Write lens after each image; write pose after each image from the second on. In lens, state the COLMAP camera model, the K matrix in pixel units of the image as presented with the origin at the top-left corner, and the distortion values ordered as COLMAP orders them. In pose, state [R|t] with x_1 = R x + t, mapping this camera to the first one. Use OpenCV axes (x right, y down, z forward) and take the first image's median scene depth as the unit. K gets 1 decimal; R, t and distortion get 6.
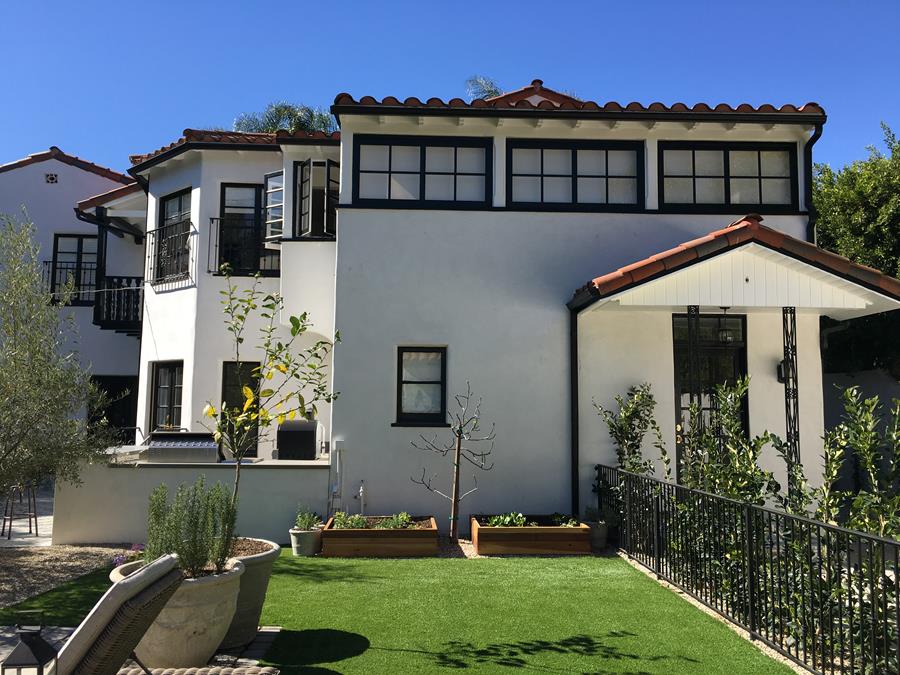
lens RADIAL K [[765.6, 0, 450.0], [0, 765.6, 337.5], [0, 0, 1]] dist [0.041250, -0.009356]
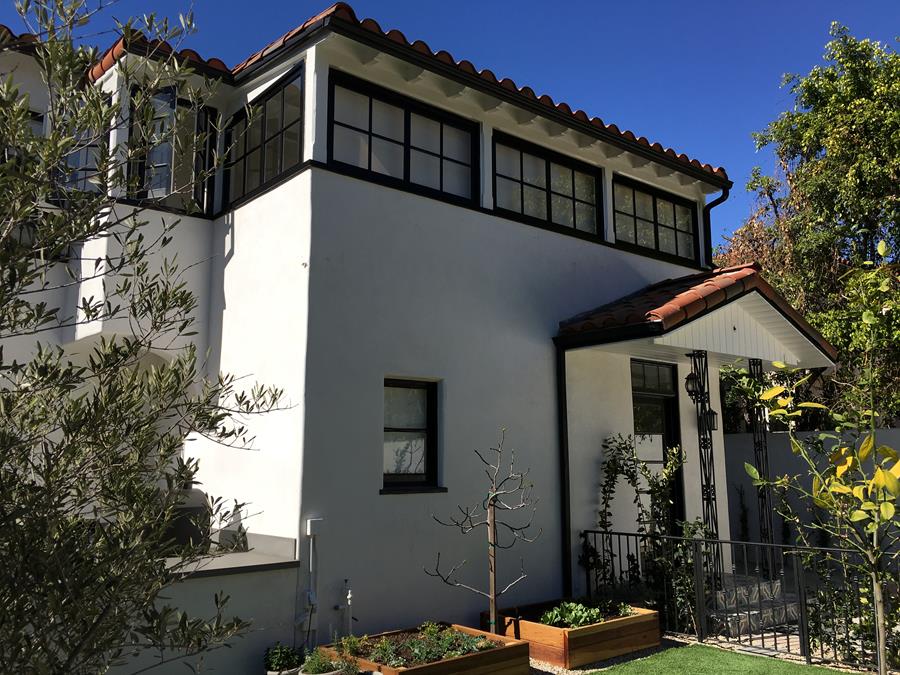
lens RADIAL K [[765.6, 0, 450.0], [0, 765.6, 337.5], [0, 0, 1]] dist [0.041250, -0.009356]
pose [[0.791755, 0.083135, 0.605155, -0.442707], [-0.042961, 0.995821, -0.080596, 0.028070], [-0.609326, 0.037814, 0.792018, 0.402874]]
